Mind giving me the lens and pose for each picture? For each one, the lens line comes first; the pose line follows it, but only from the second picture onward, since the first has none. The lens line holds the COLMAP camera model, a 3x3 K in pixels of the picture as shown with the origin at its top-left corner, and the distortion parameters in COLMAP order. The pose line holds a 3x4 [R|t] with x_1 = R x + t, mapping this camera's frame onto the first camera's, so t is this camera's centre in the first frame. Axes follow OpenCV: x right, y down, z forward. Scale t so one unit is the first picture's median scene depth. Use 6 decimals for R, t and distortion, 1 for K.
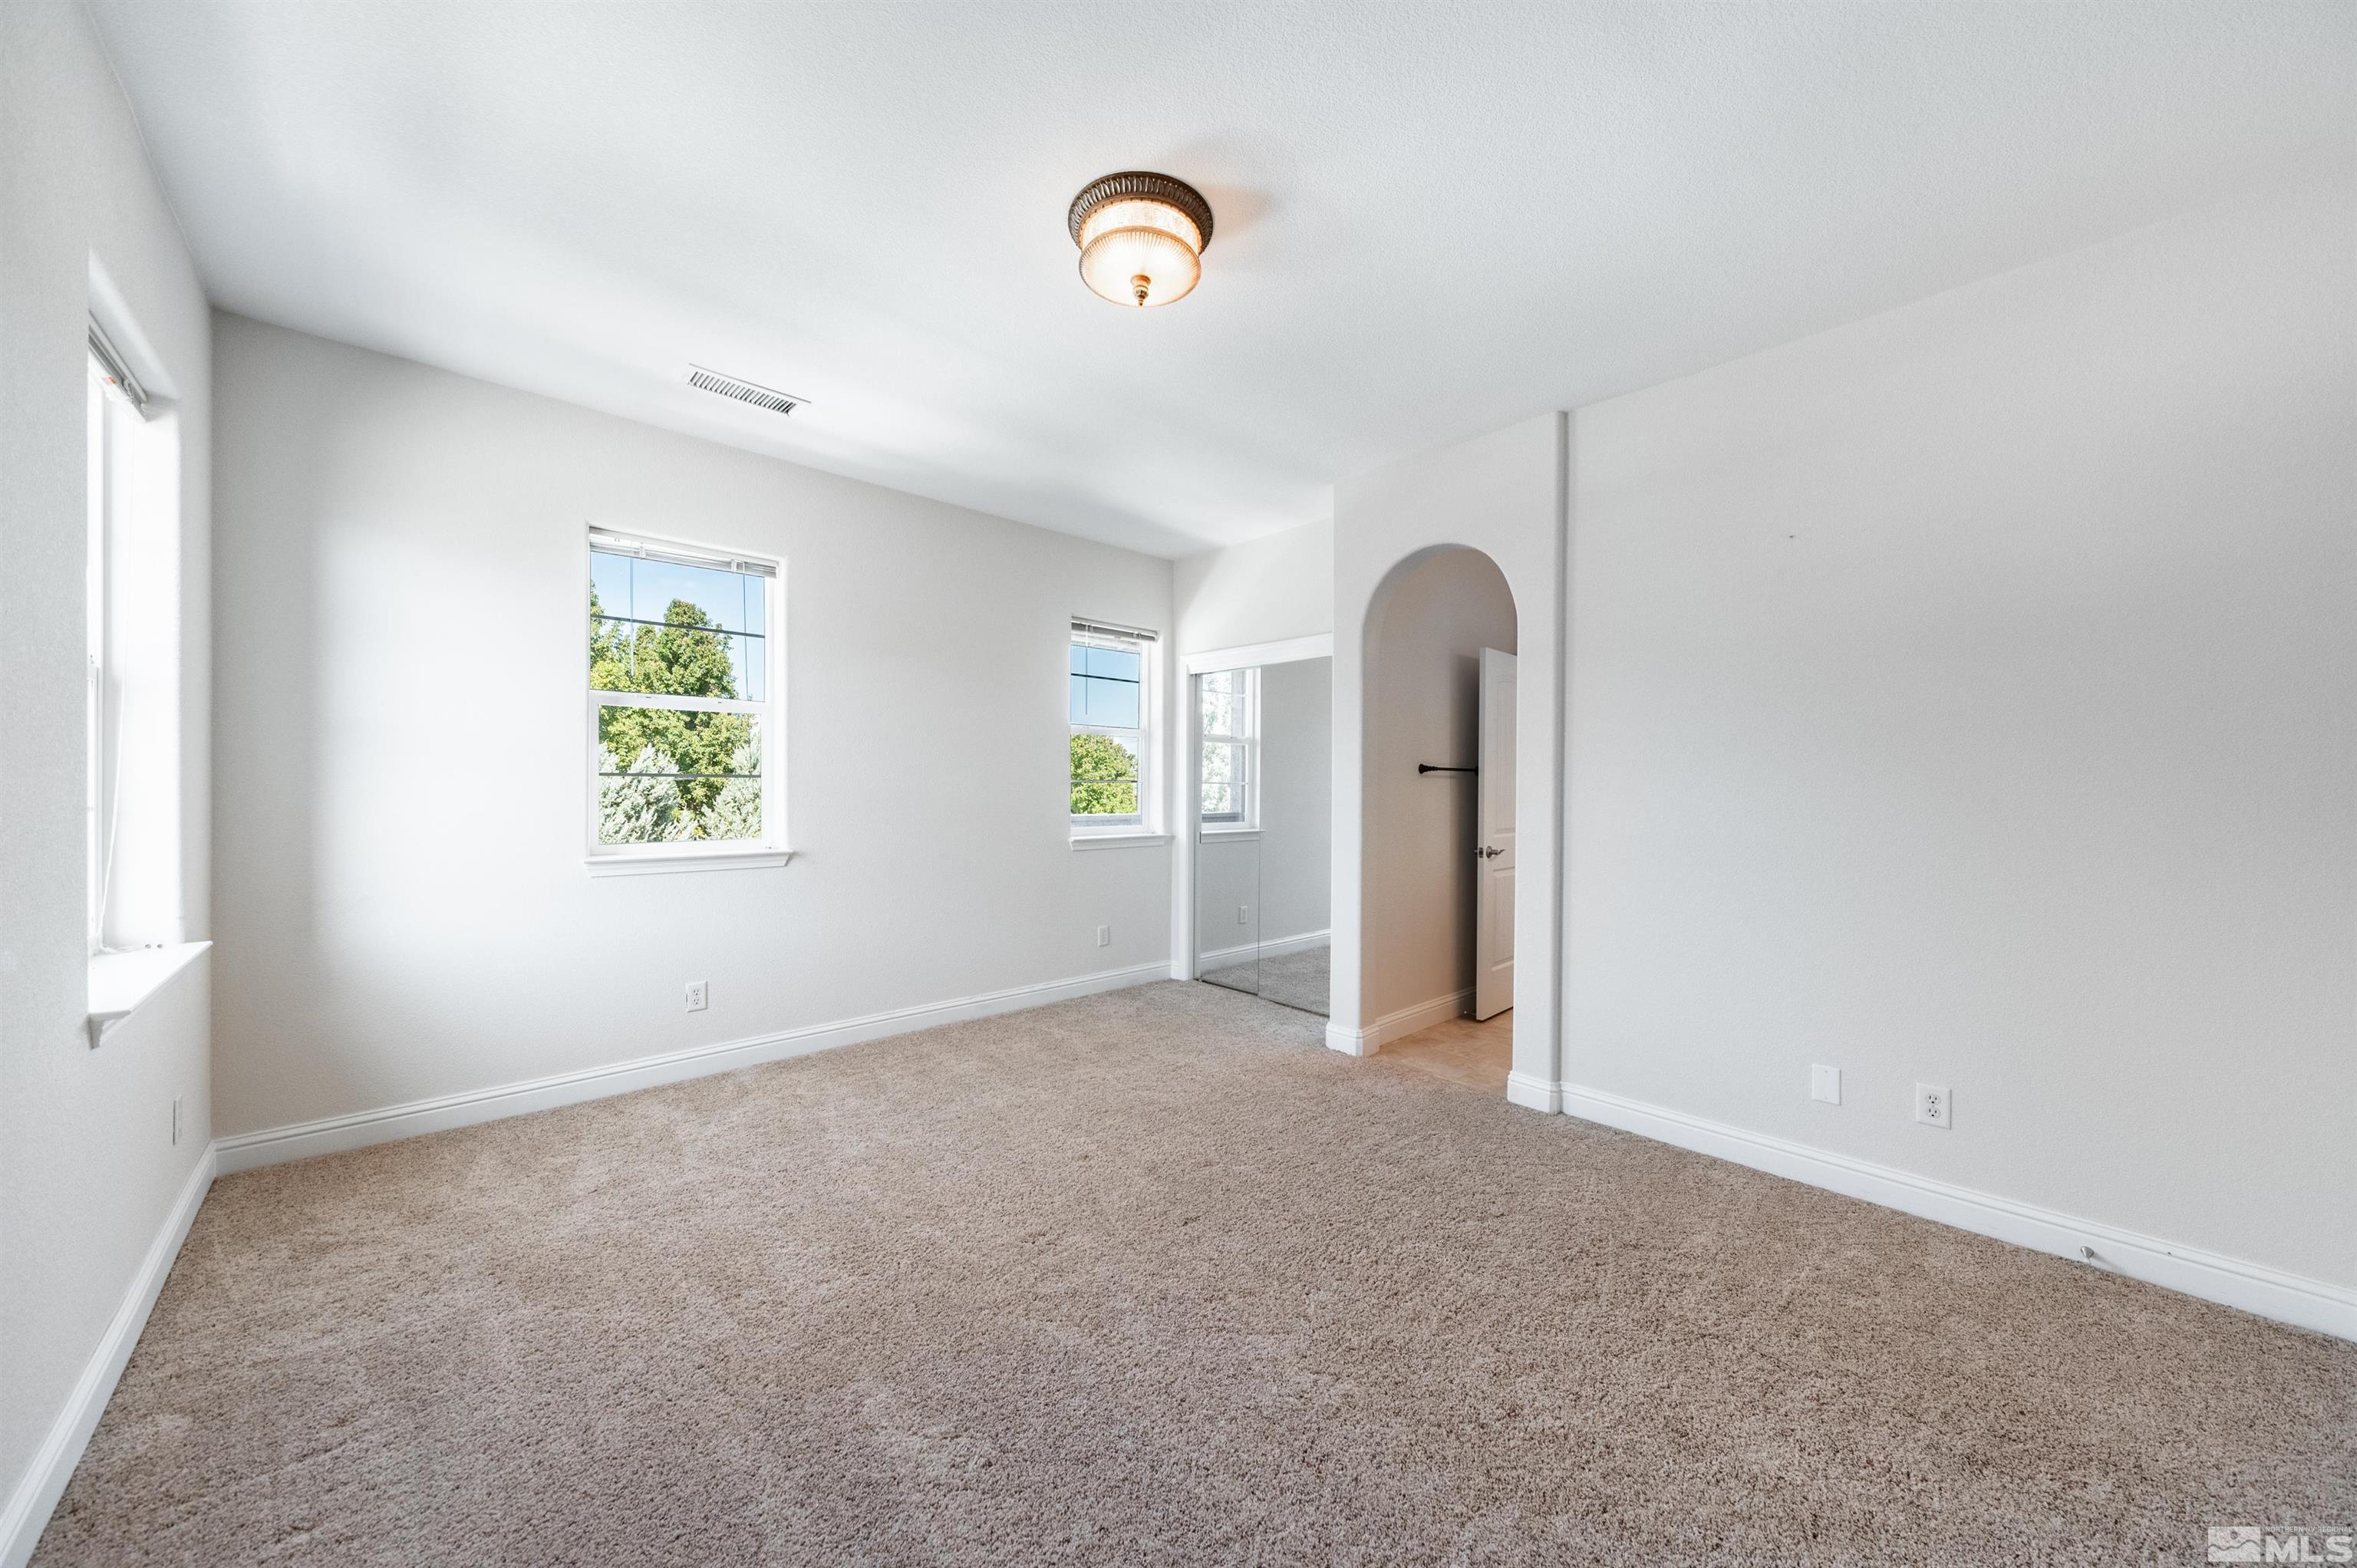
lens RADIAL K [[818.0, 0, 1190.5], [0, 818.0, 785.2], [0, 0, 1]] dist [0.000318, -0.001941]
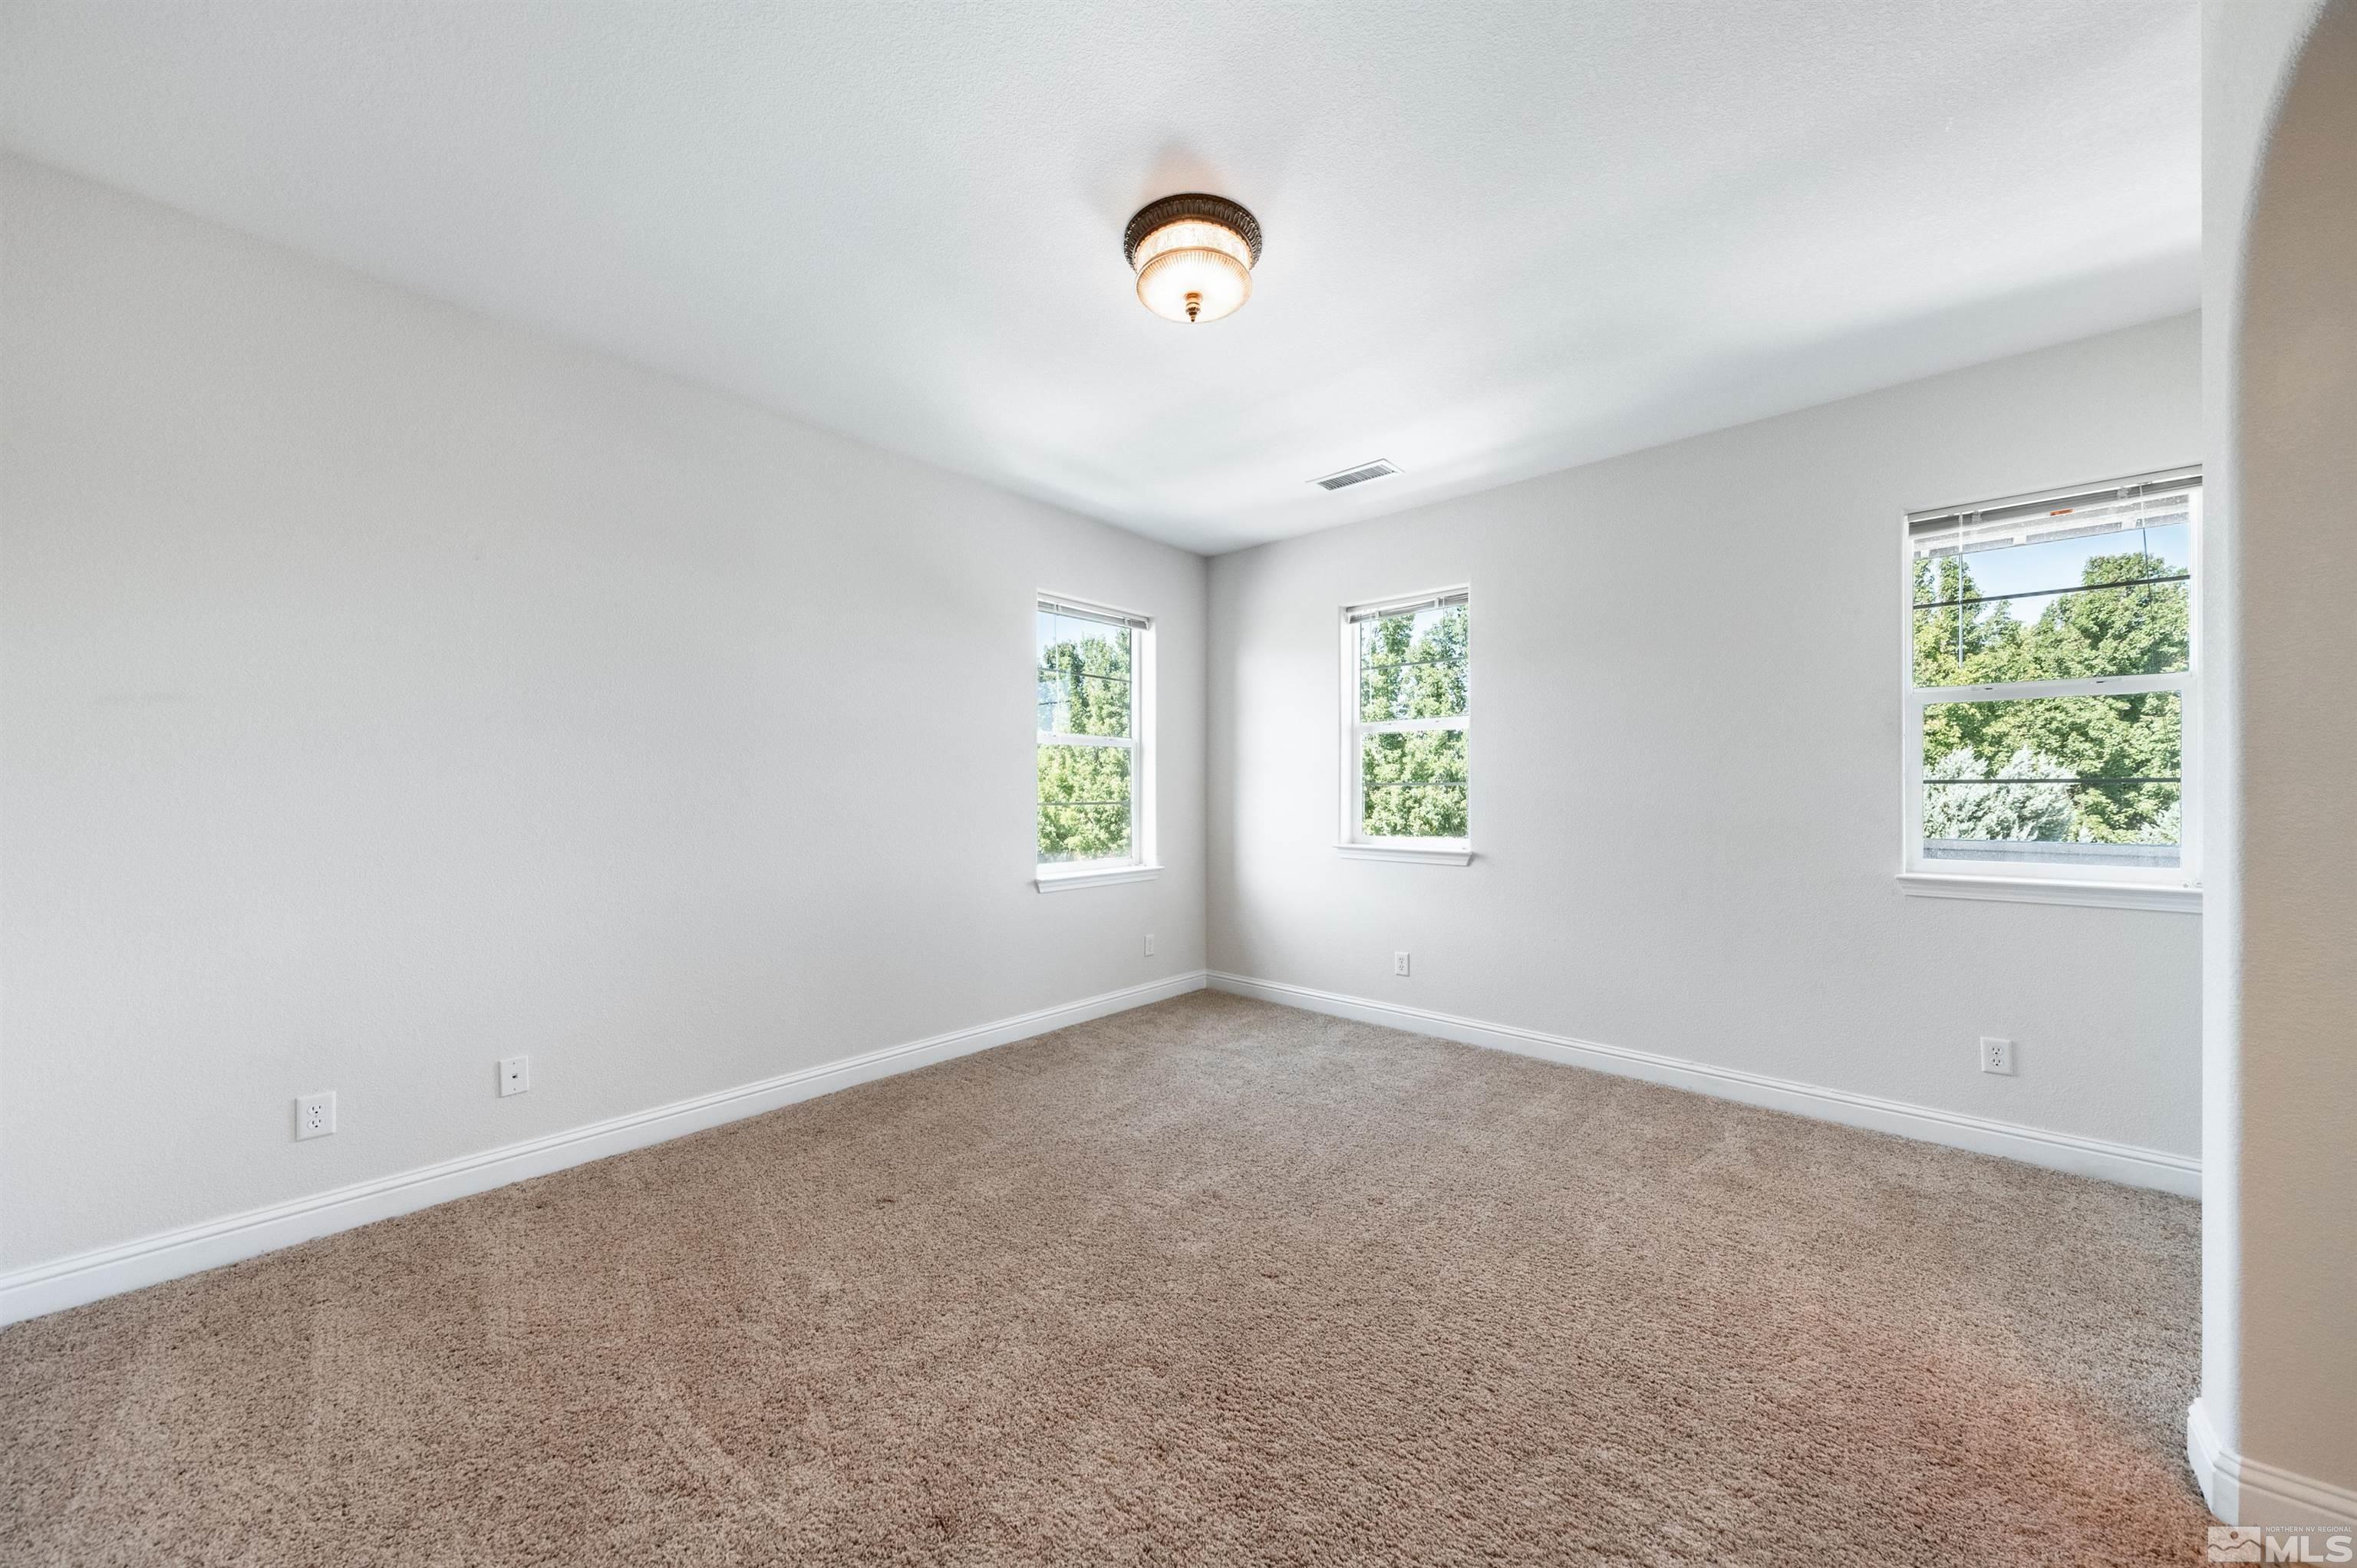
lens RADIAL K [[818.0, 0, 1161.0], [0, 818.0, 788.8], [0, 0, 1]] dist [0.000318, -0.001941]
pose [[0.055140, -0.012840, -0.998396, 0.432126], [0.002475, 0.999916, -0.012723, 0.006790], [0.998476, -0.001769, 0.055167, 0.405996]]
